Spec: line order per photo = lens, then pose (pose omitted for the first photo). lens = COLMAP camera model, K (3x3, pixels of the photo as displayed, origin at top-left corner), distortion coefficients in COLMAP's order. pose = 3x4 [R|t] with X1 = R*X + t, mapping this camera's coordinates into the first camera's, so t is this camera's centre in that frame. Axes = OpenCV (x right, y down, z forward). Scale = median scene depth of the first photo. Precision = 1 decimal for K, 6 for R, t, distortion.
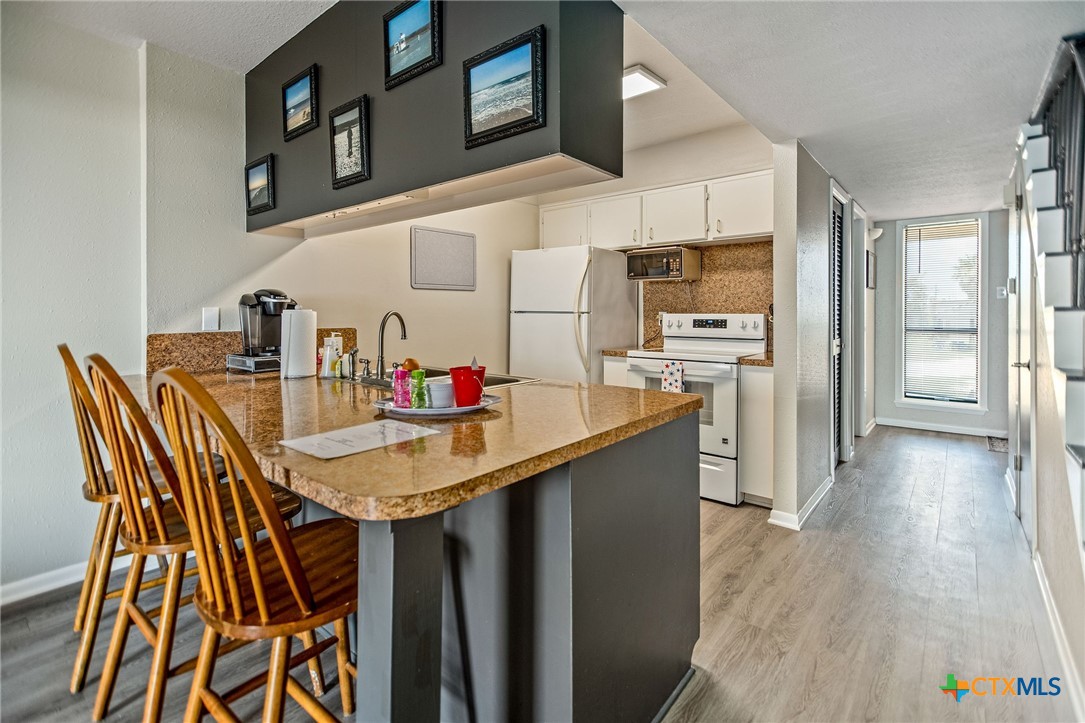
lens RADIAL K [[492.0, 0, 544.8], [0, 492.0, 316.0], [0, 0, 1]] dist [0.000468, 0.000116]
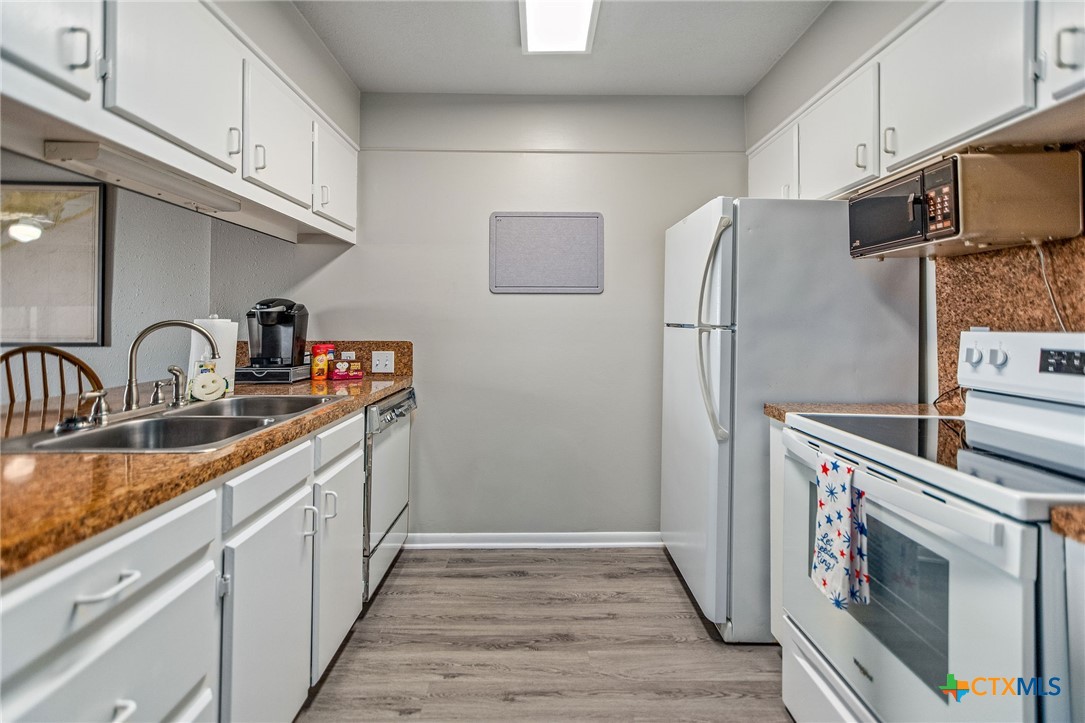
lens RADIAL K [[492.0, 0, 544.8], [0, 492.0, 316.0], [0, 0, 1]] dist [0.000468, 0.000116]
pose [[0.651656, -0.006494, -0.758487, 0.403843], [-0.014254, 0.999682, -0.020806, -0.005302], [0.758381, 0.024370, 0.651356, 0.596786]]
